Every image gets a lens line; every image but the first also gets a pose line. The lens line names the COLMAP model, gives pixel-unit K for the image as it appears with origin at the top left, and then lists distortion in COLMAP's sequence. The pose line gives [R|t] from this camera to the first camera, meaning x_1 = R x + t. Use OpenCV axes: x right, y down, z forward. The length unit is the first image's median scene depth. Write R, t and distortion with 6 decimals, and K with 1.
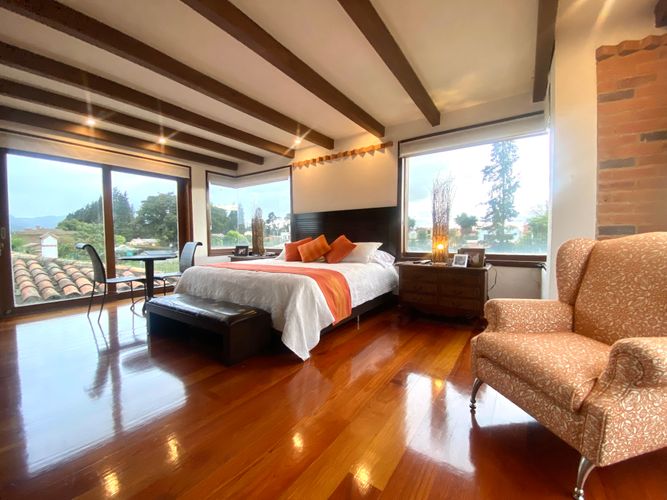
lens RADIAL K [[274.9, 0, 333.5], [0, 274.9, 250.0], [0, 0, 1]] dist [0.037629, -0.025949]
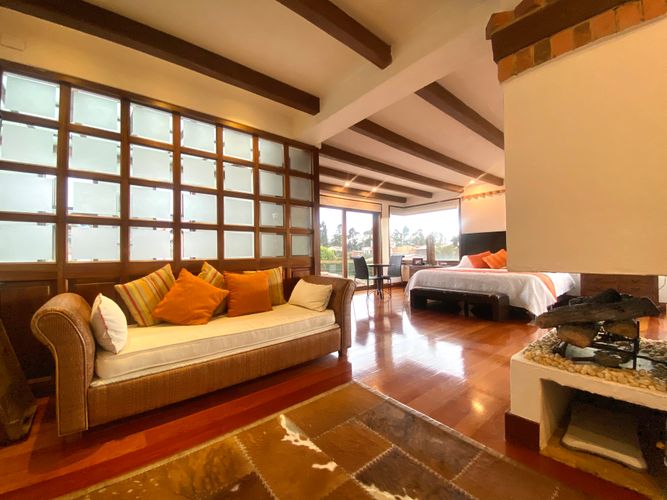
lens RADIAL K [[274.9, 0, 333.5], [0, 274.9, 250.0], [0, 0, 1]] dist [0.037629, -0.025949]
pose [[0.958192, -0.011569, -0.285893, -0.361263], [-0.003599, 0.998616, -0.052475, 0.018585], [0.286105, 0.051311, 0.956824, -0.449959]]
